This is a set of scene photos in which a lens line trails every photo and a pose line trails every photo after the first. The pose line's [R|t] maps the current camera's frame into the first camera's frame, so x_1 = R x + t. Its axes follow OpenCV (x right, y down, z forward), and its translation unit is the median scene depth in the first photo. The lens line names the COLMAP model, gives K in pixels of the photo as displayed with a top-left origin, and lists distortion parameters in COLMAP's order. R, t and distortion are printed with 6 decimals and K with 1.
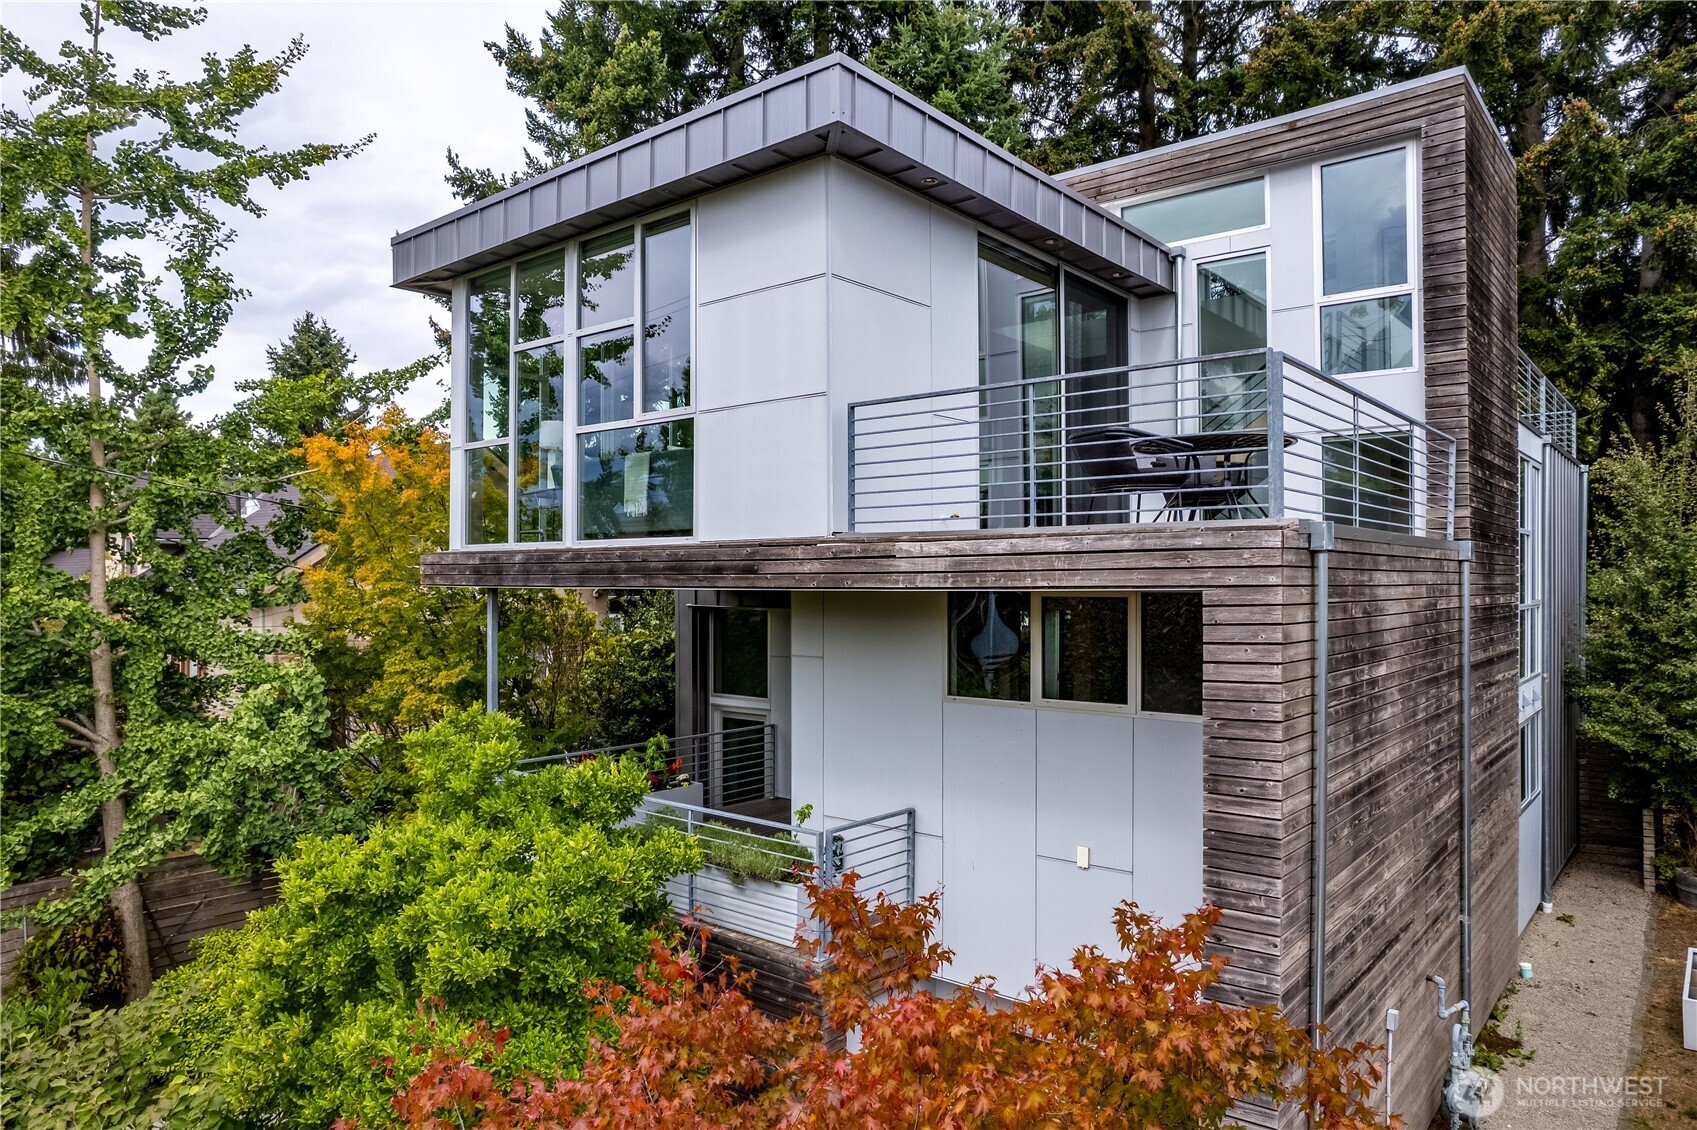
lens RADIAL K [[1072.0, 0, 843.7], [0, 1072.0, 568.5], [0, 0, 1]] dist [-0.030056, 0.015847]
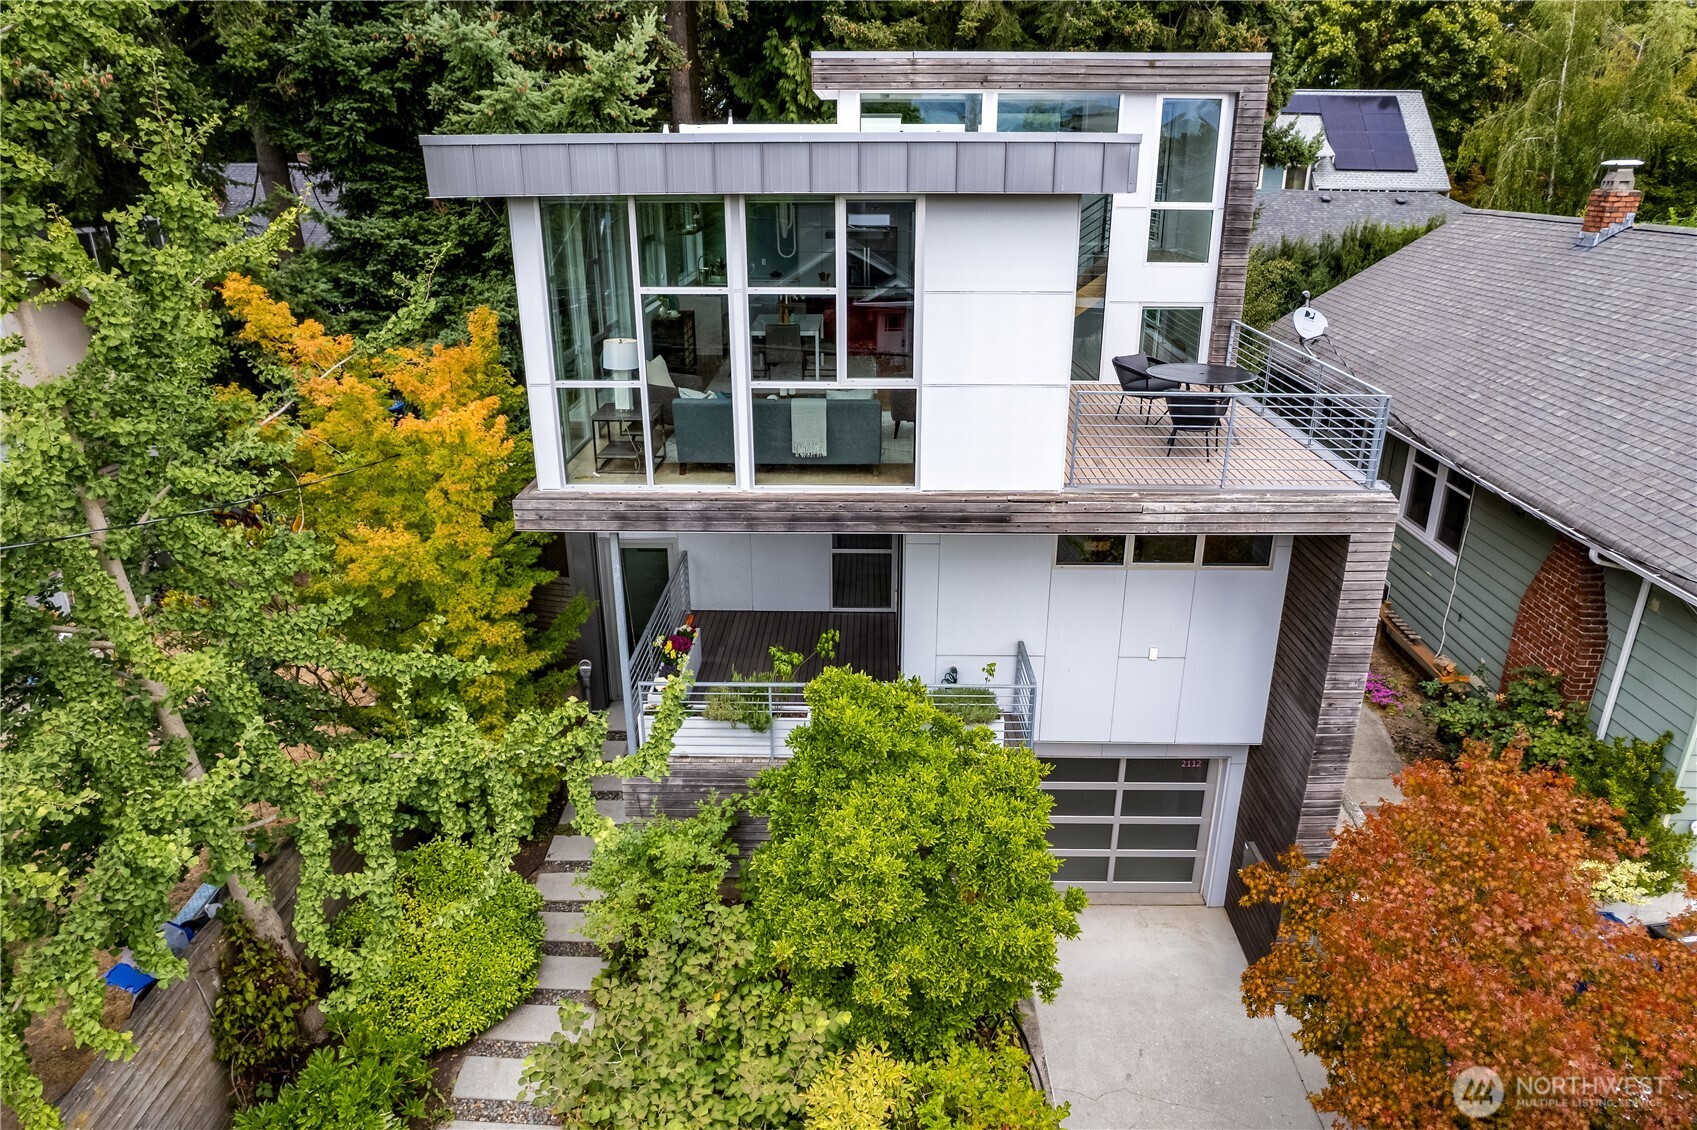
lens RADIAL K [[1072.0, 0, 851.9], [0, 1072.0, 558.9], [0, 0, 1]] dist [-0.030056, 0.015847]
pose [[0.778380, -0.222190, 0.587160, -0.764547], [-0.005566, 0.932796, 0.360362, -0.322132], [-0.627769, -0.283766, 0.724833, 0.120839]]
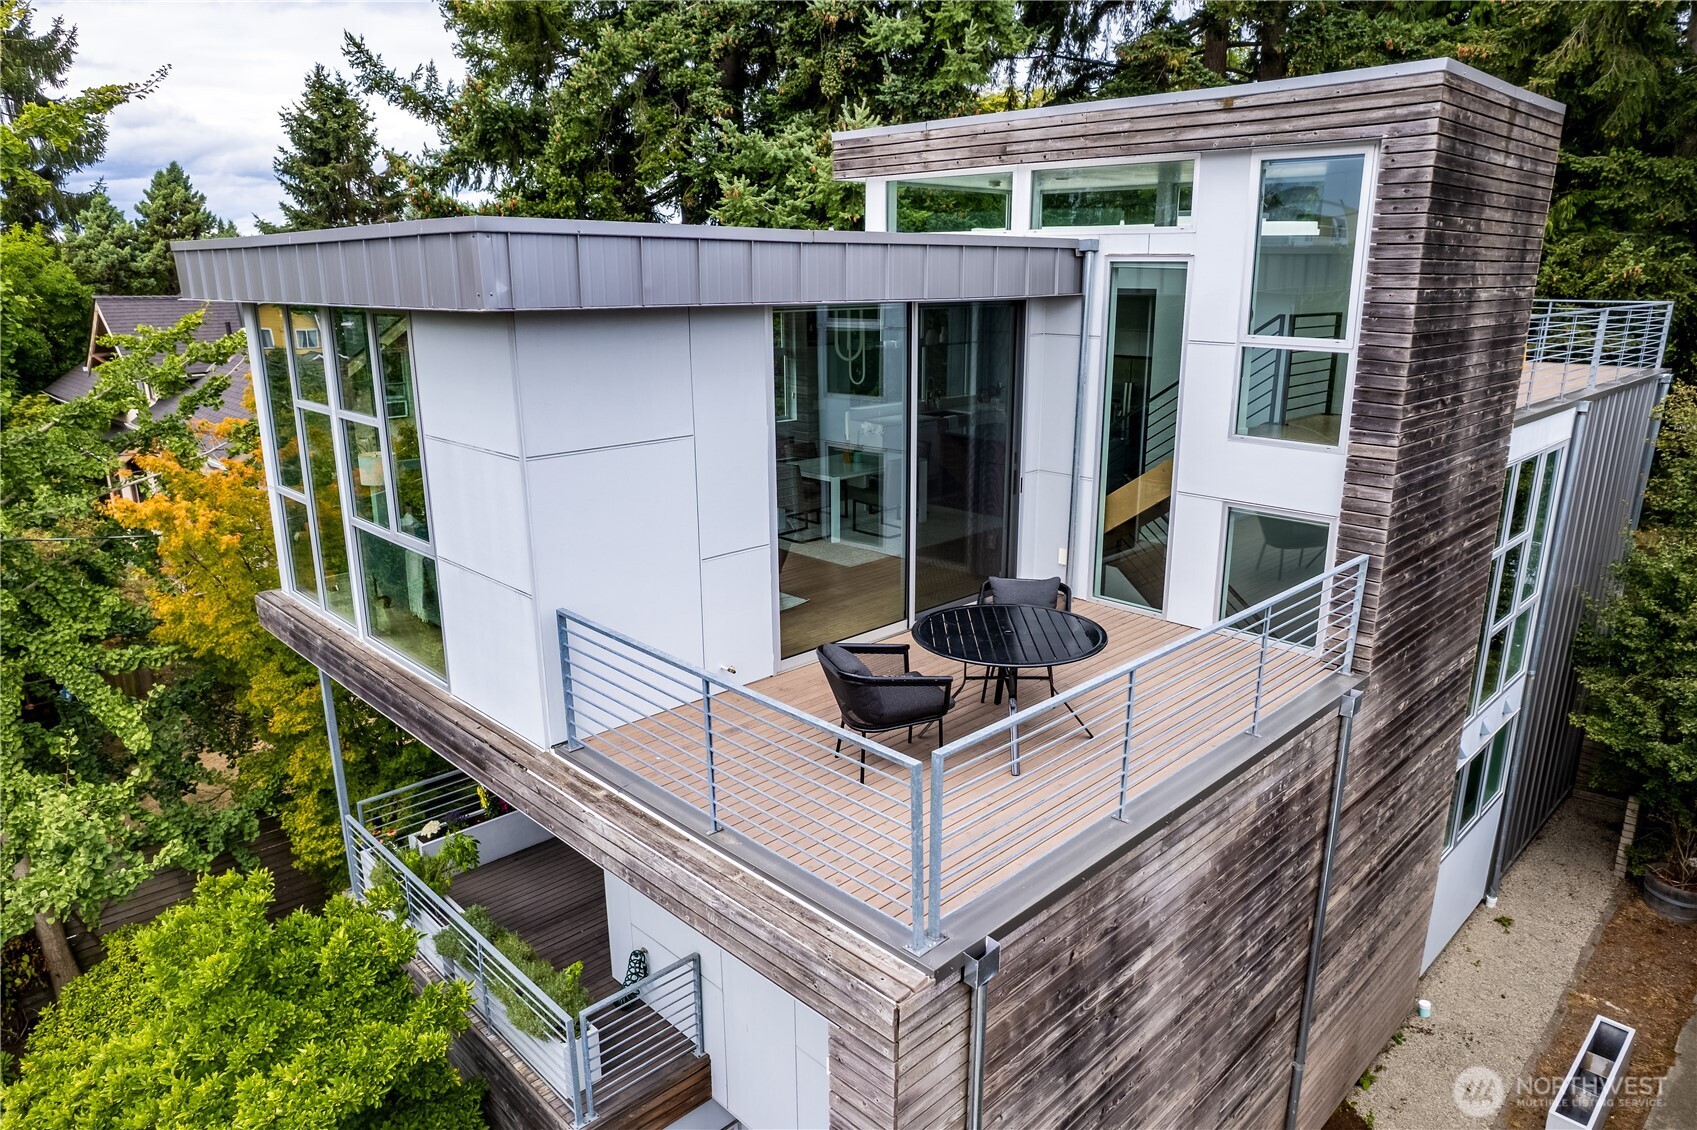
lens RADIAL K [[1072.0, 0, 854.0], [0, 1072.0, 567.1], [0, 0, 1]] dist [-0.030056, 0.015847]
pose [[0.995455, 0.023582, -0.092272, 0.236825], [0.003084, 0.960372, 0.278706, -0.314820], [0.095188, -0.277724, 0.955933, 0.161288]]
